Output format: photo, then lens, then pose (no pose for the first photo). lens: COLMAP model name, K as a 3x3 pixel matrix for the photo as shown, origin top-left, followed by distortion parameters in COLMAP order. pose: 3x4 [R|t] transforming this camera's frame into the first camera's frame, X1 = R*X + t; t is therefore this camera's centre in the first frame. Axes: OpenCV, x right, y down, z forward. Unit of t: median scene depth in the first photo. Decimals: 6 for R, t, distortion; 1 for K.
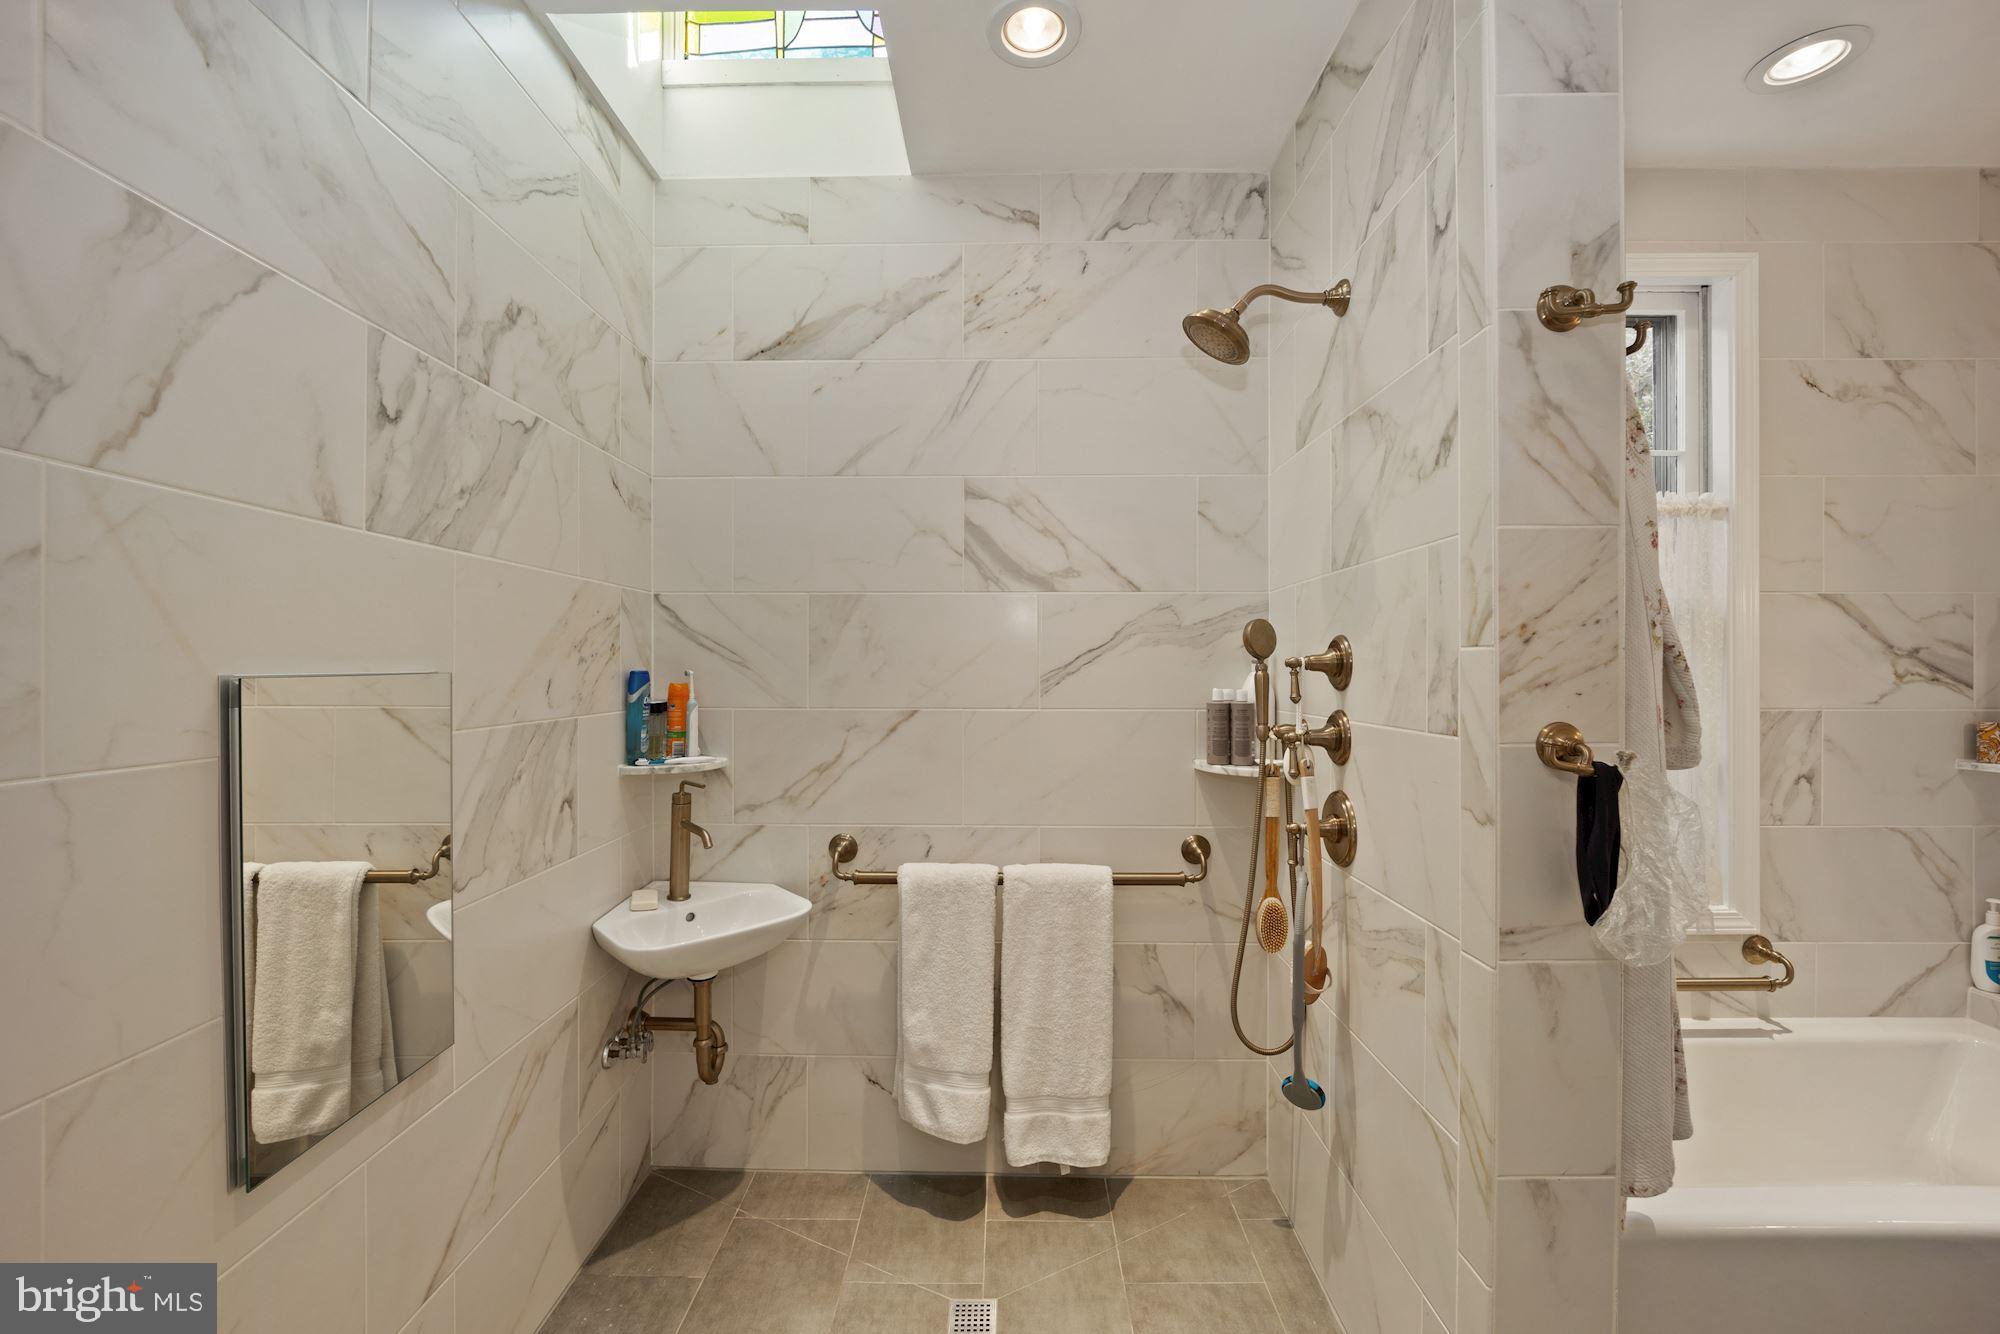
lens RADIAL K [[824.3, 0, 990.0], [0, 824.3, 669.1], [0, 0, 1]] dist [-0.014085, 0.000070]
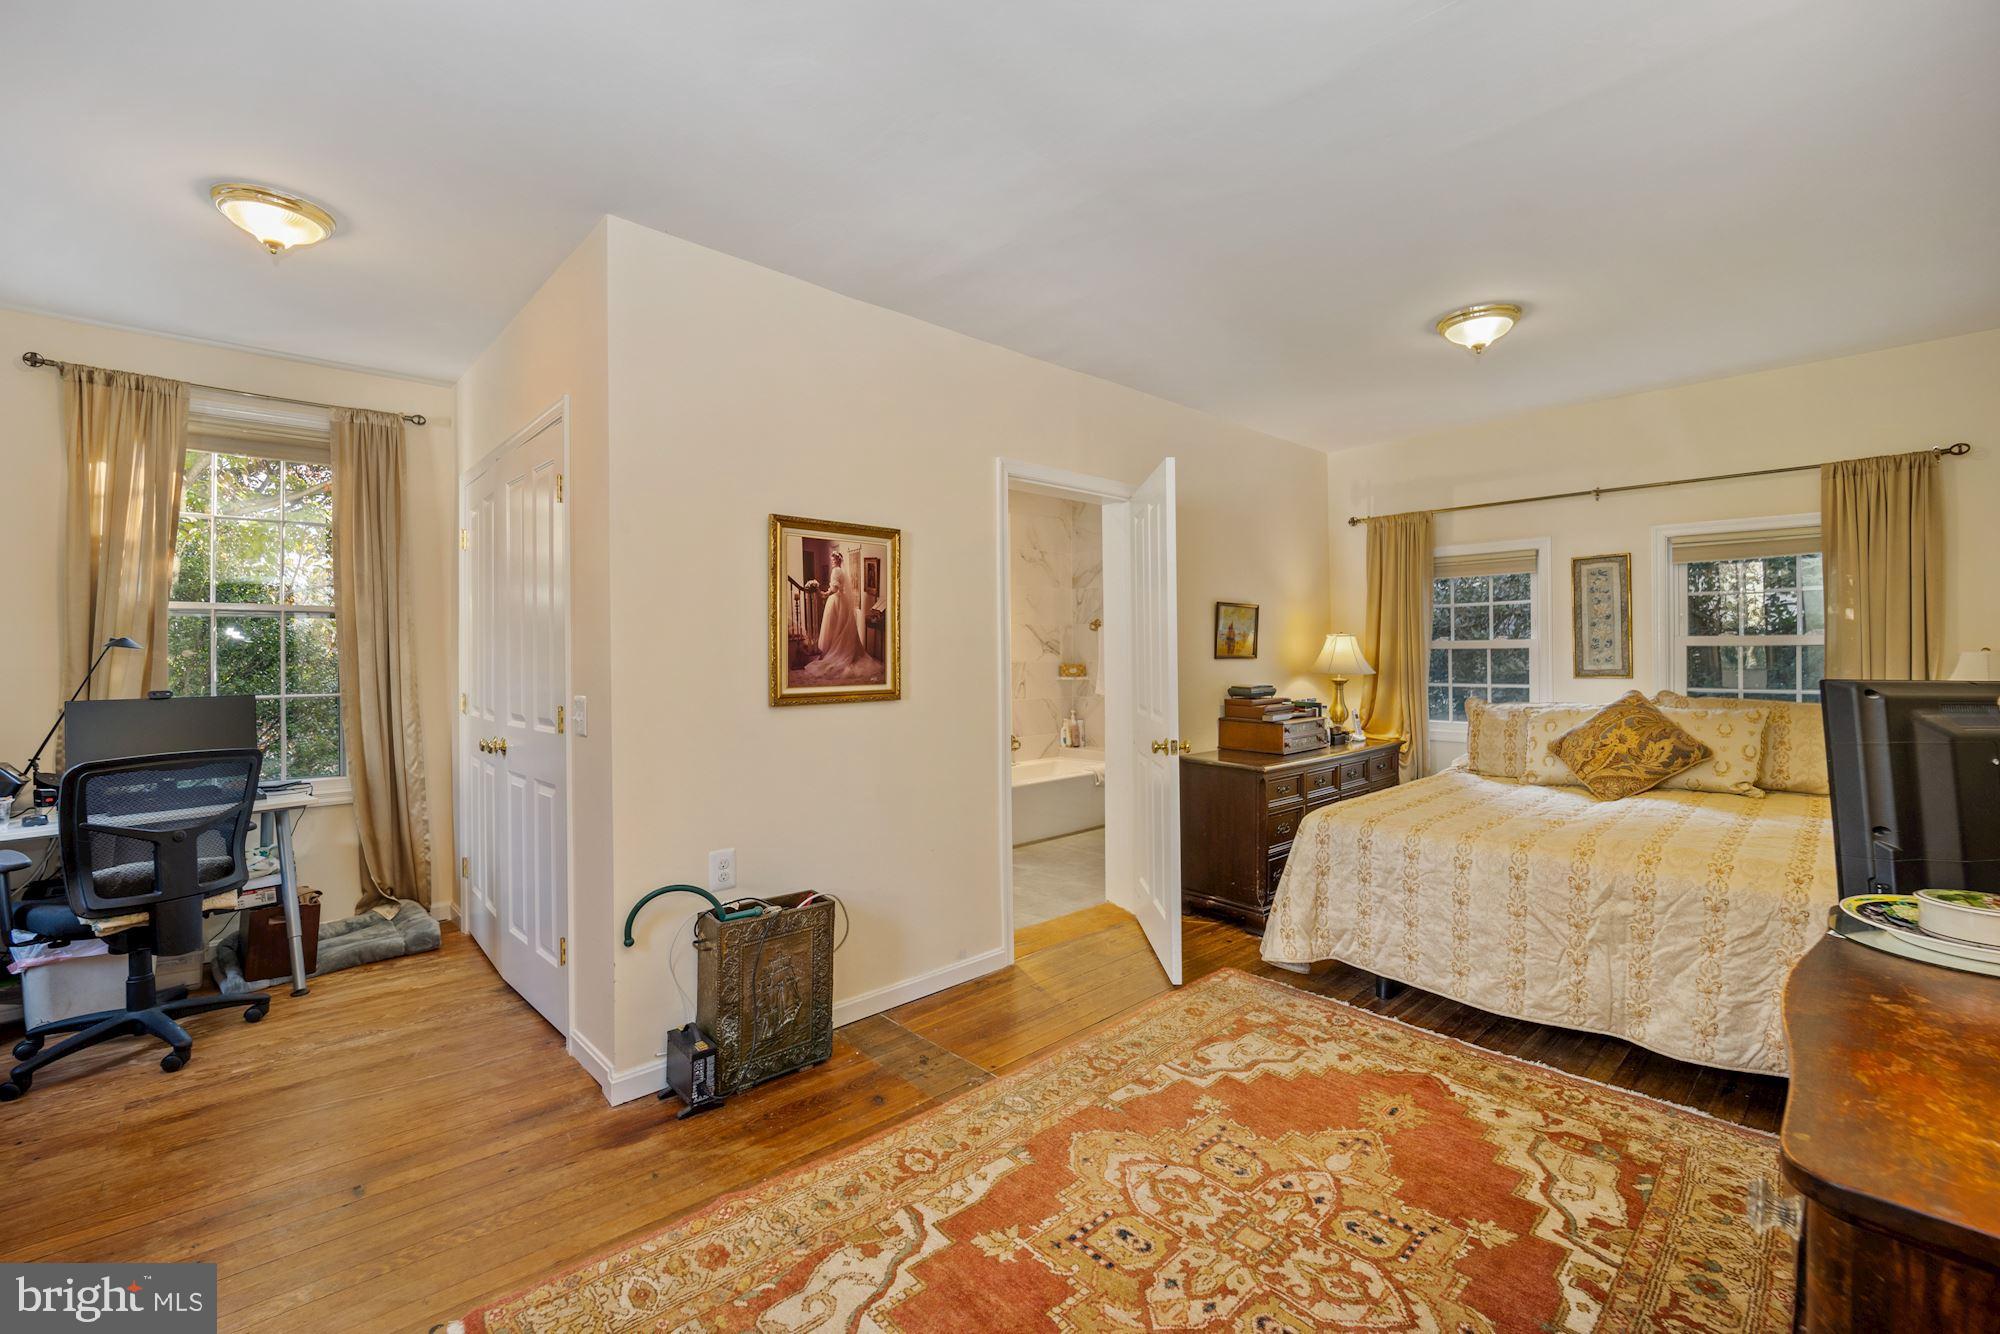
lens RADIAL K [[824.3, 0, 1013.4], [0, 824.3, 652.2], [0, 0, 1]] dist [-0.014085, 0.000070]
pose [[0.724972, -0.002472, 0.688774, -1.264121], [0.008288, 0.999952, -0.005135, 0.033700], [-0.688728, 0.009432, 0.724958, -1.340491]]
